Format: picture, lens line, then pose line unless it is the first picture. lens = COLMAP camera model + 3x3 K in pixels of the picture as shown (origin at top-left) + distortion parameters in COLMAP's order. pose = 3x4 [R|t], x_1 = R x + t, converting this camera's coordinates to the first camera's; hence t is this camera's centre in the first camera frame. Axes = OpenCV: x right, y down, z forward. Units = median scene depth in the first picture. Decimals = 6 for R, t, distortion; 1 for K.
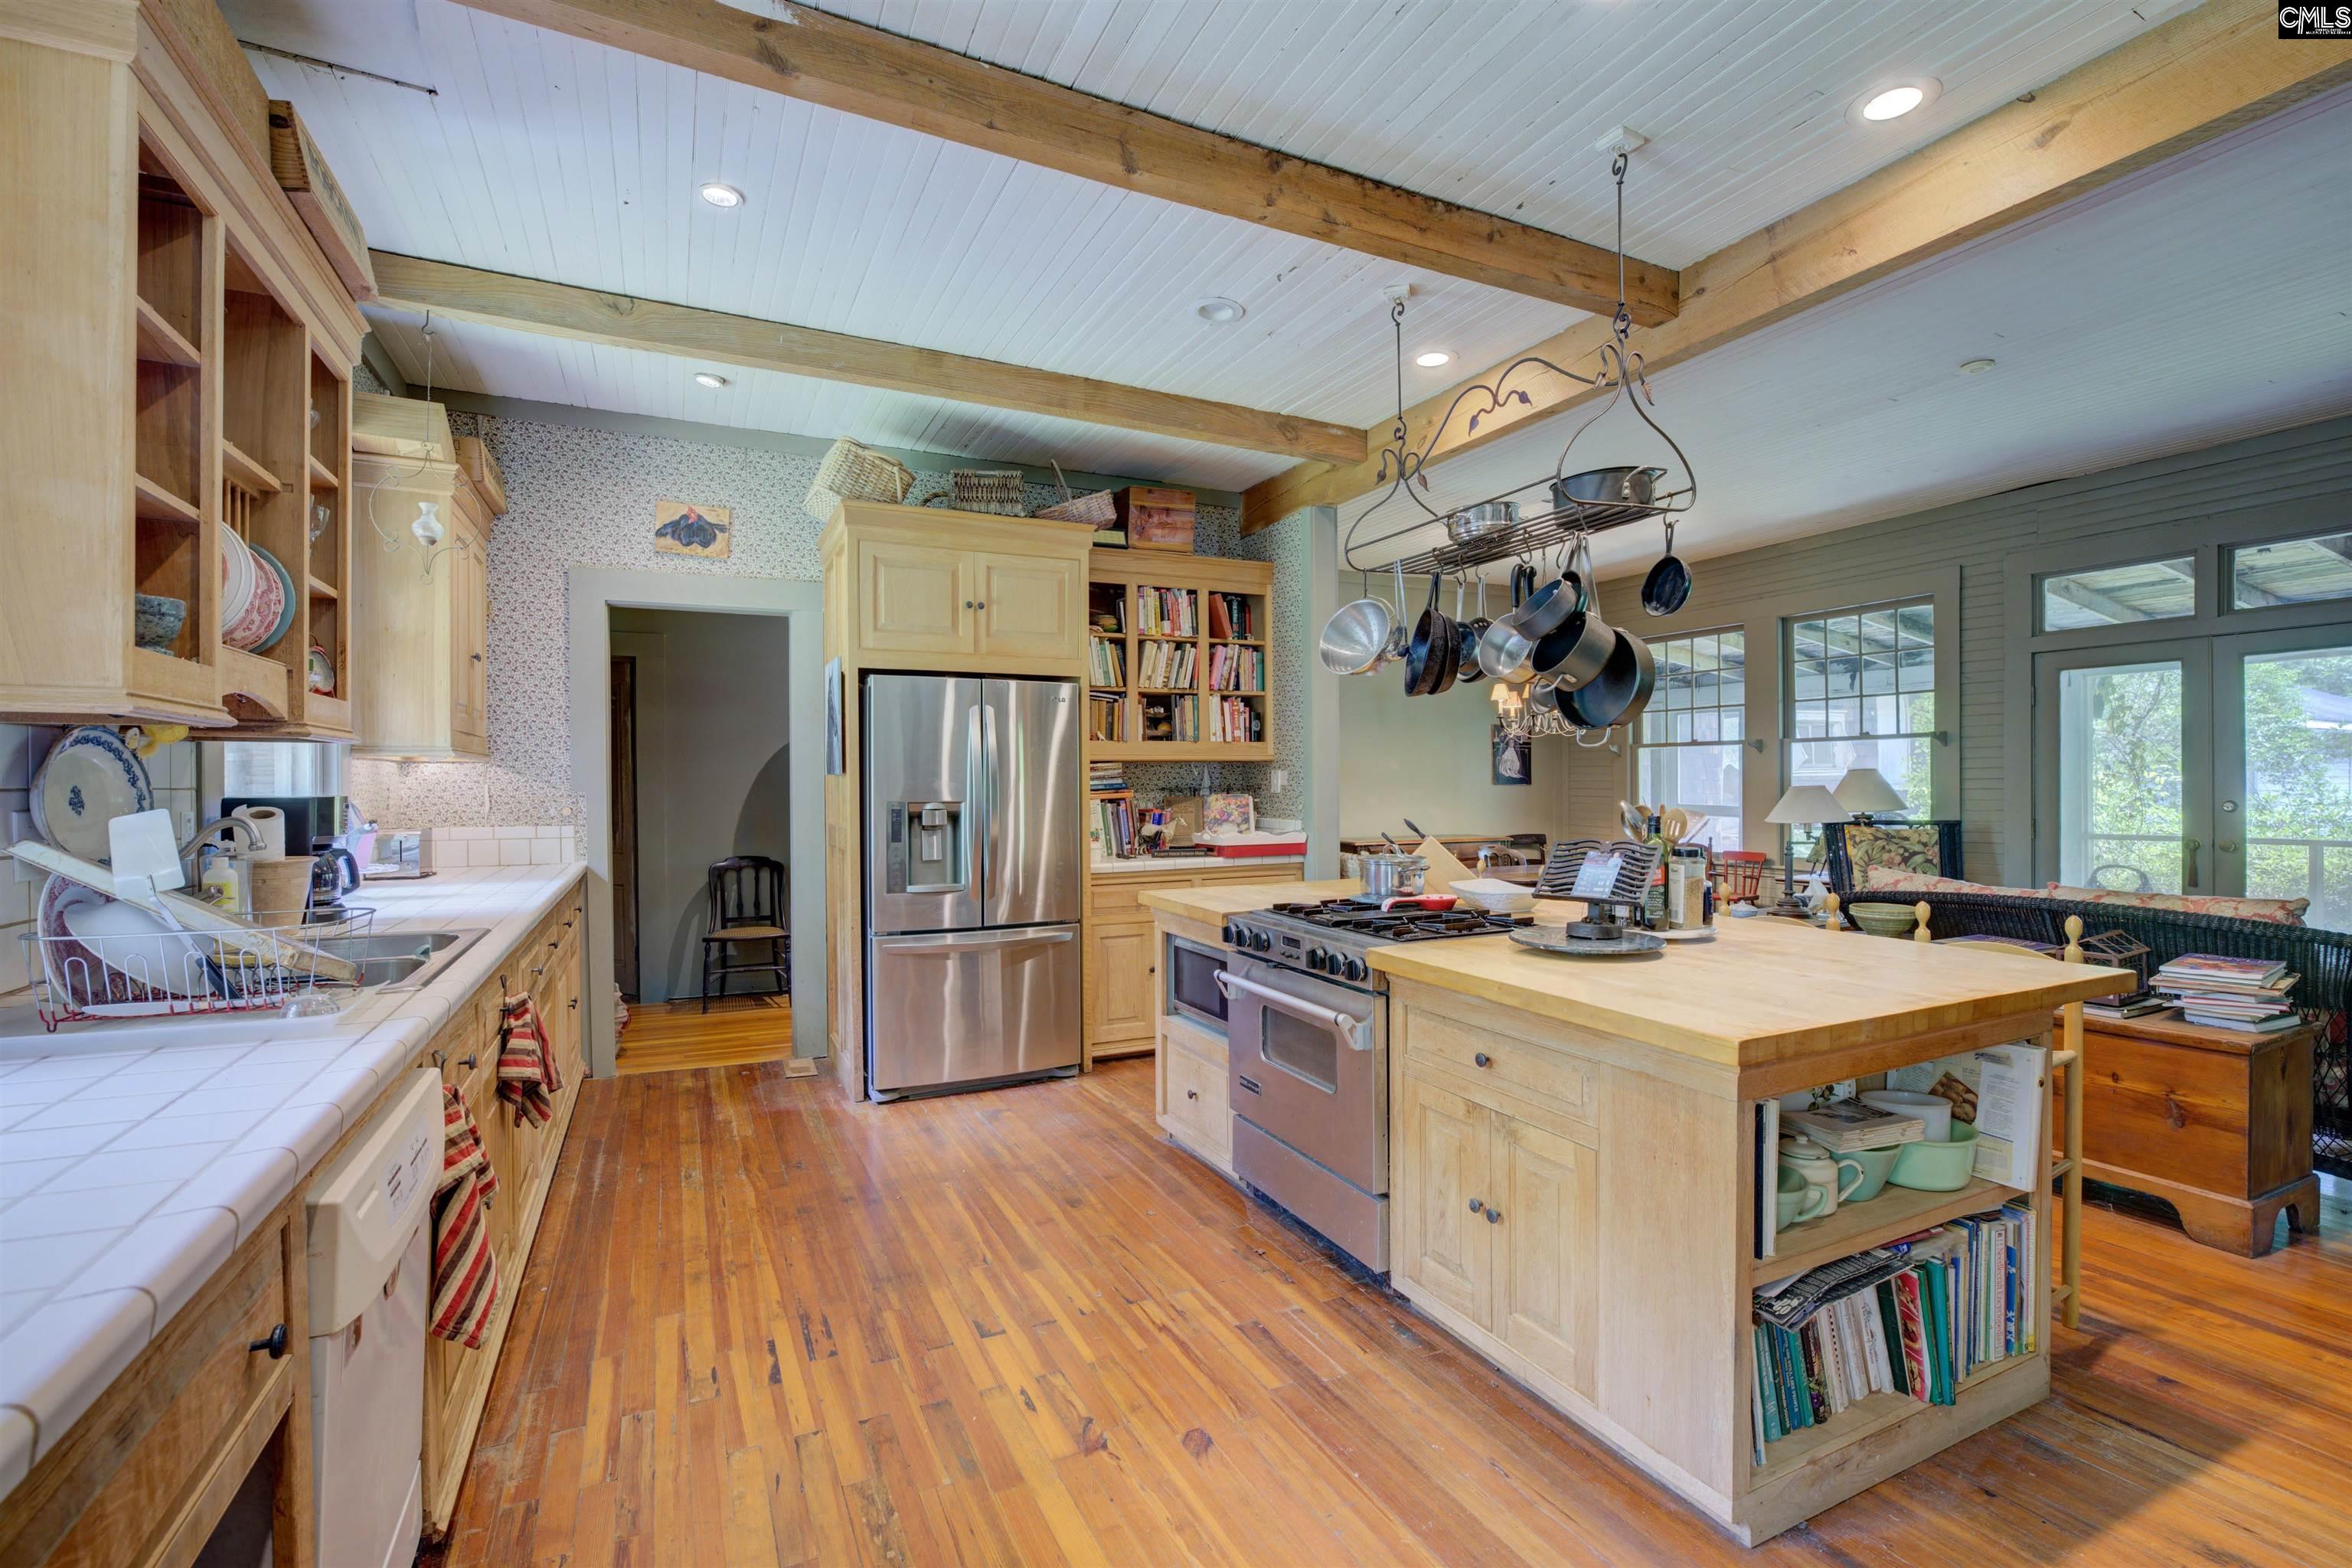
lens RADIAL K [[1042.9, 0, 1166.3], [0, 1042.9, 790.1], [0, 0, 1]] dist [-0.015446, 0.000677]
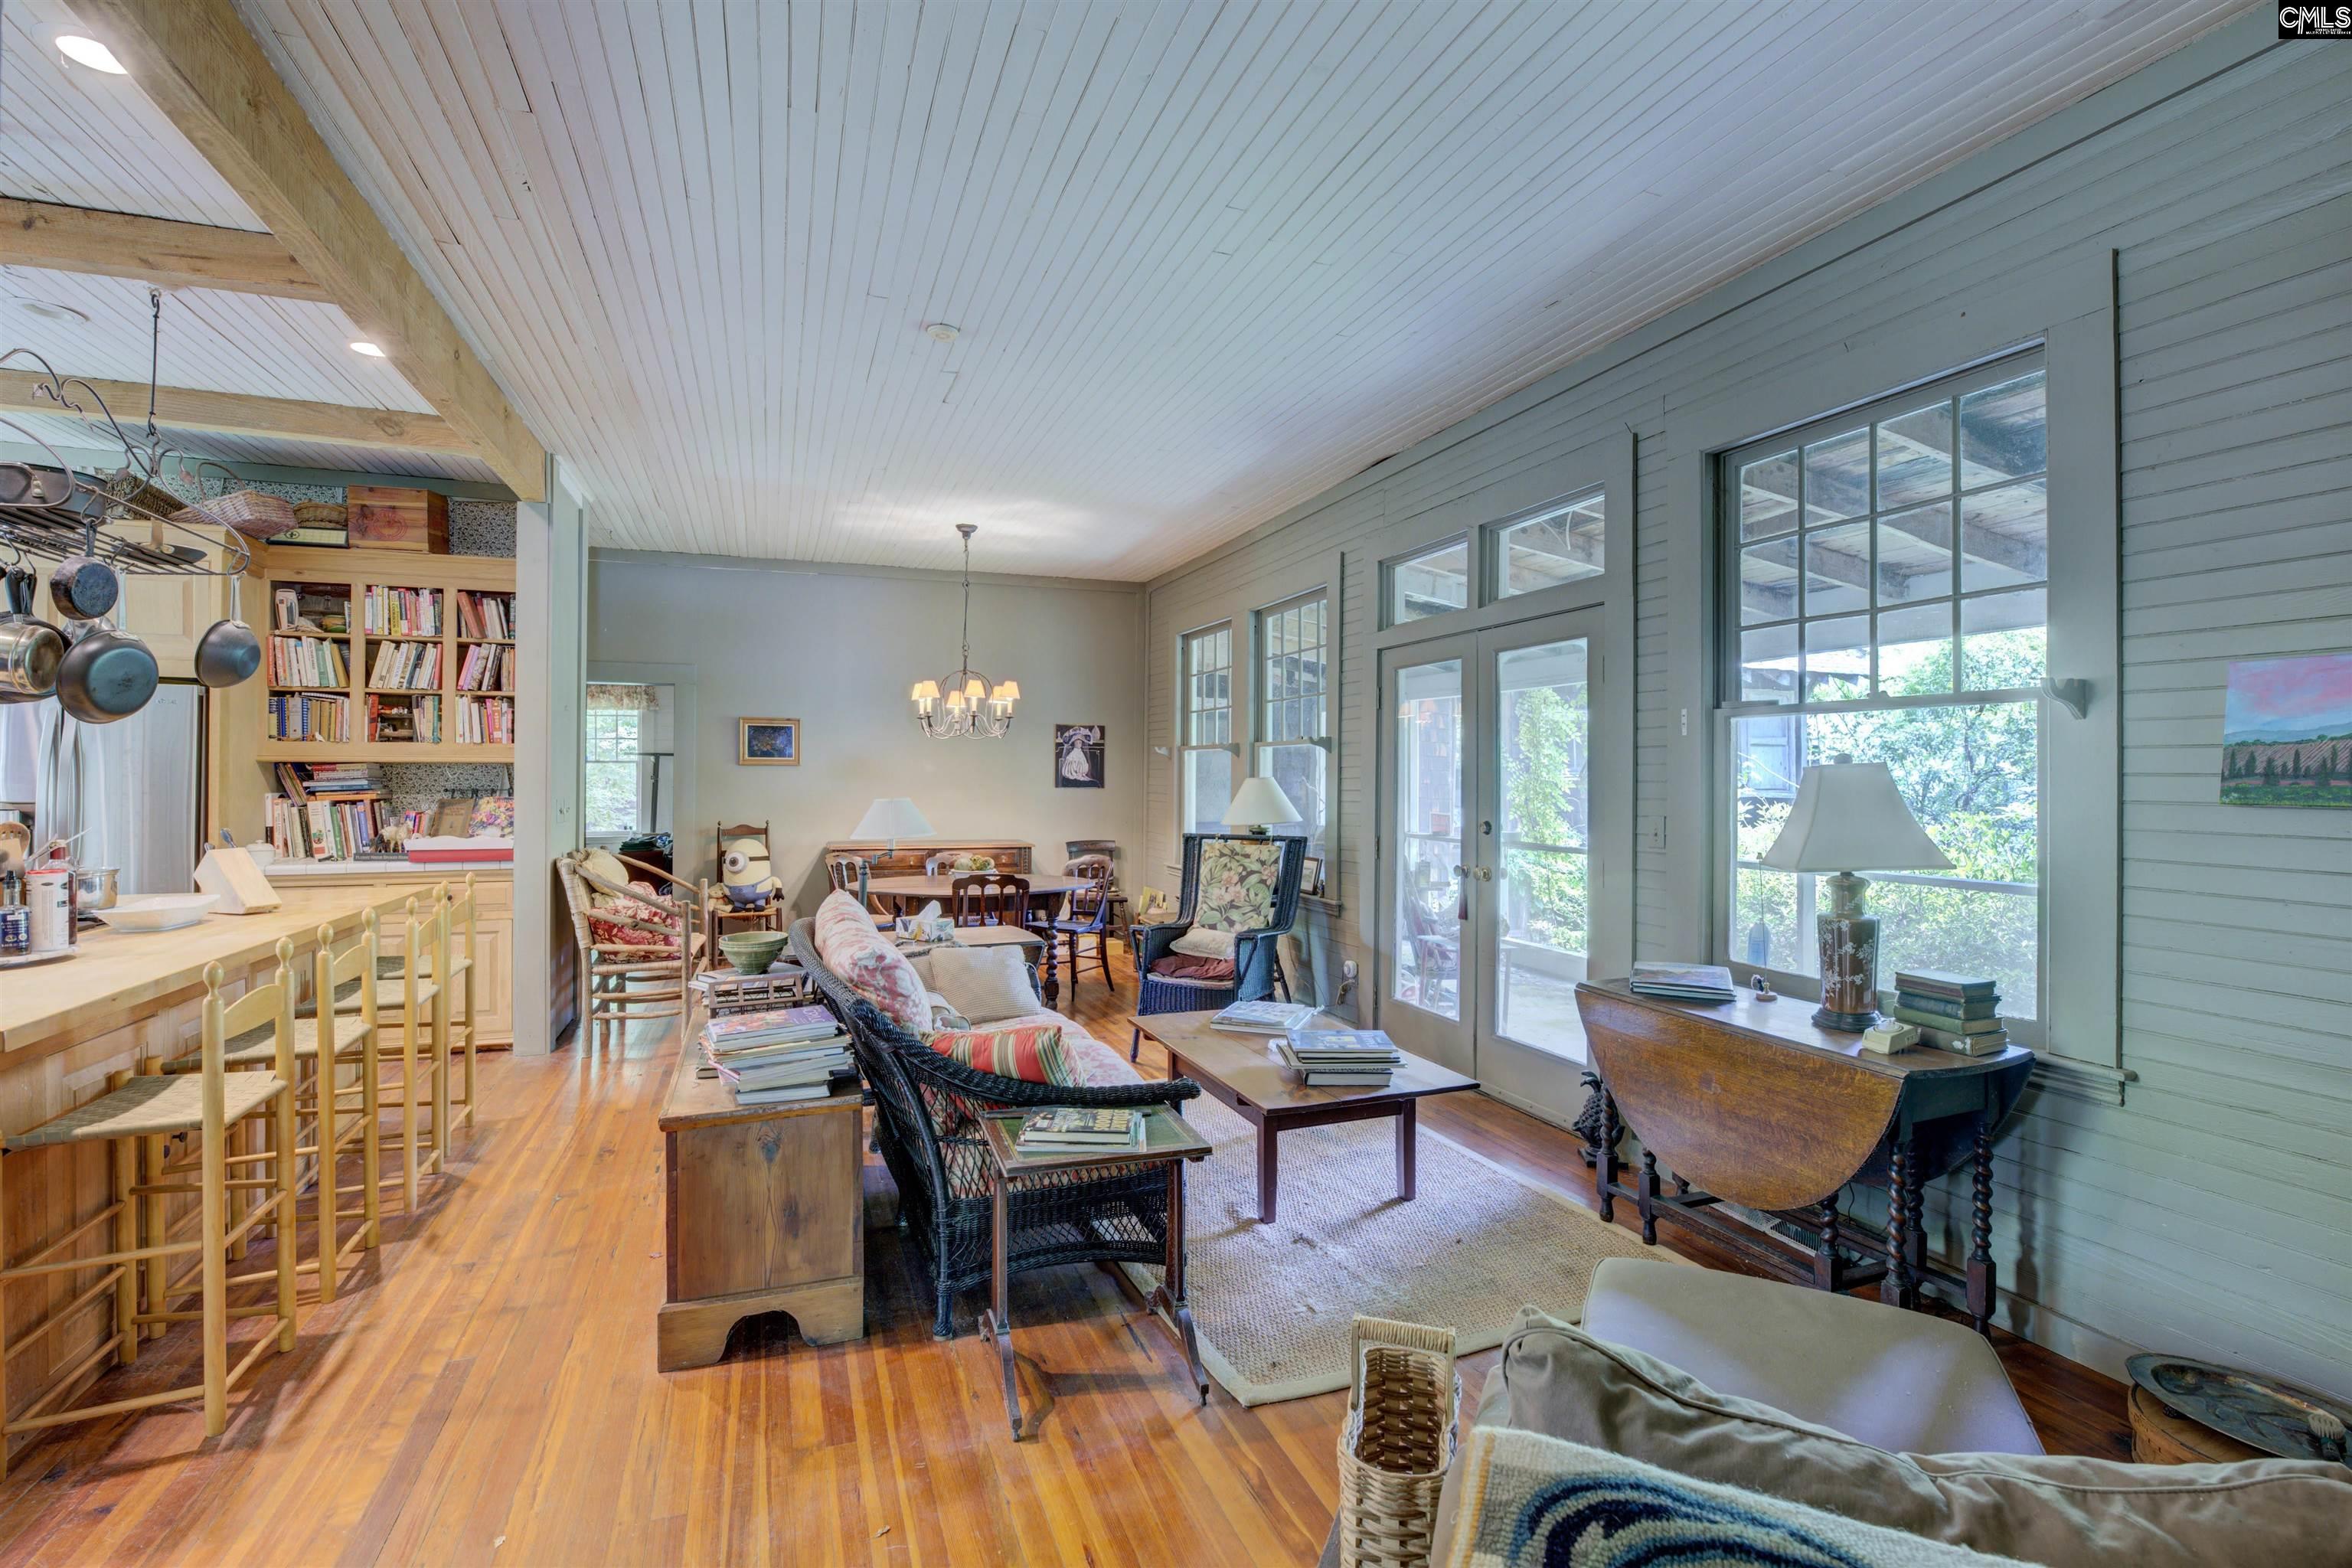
lens RADIAL K [[1042.9, 0, 1161.3], [0, 1042.9, 772.5], [0, 0, 1]] dist [-0.015446, 0.000677]
pose [[0.994825, 0.011131, -0.100988, 0.806627], [-0.012141, 0.999882, -0.009384, -0.017717], [0.100872, 0.010561, 0.994843, 0.098356]]
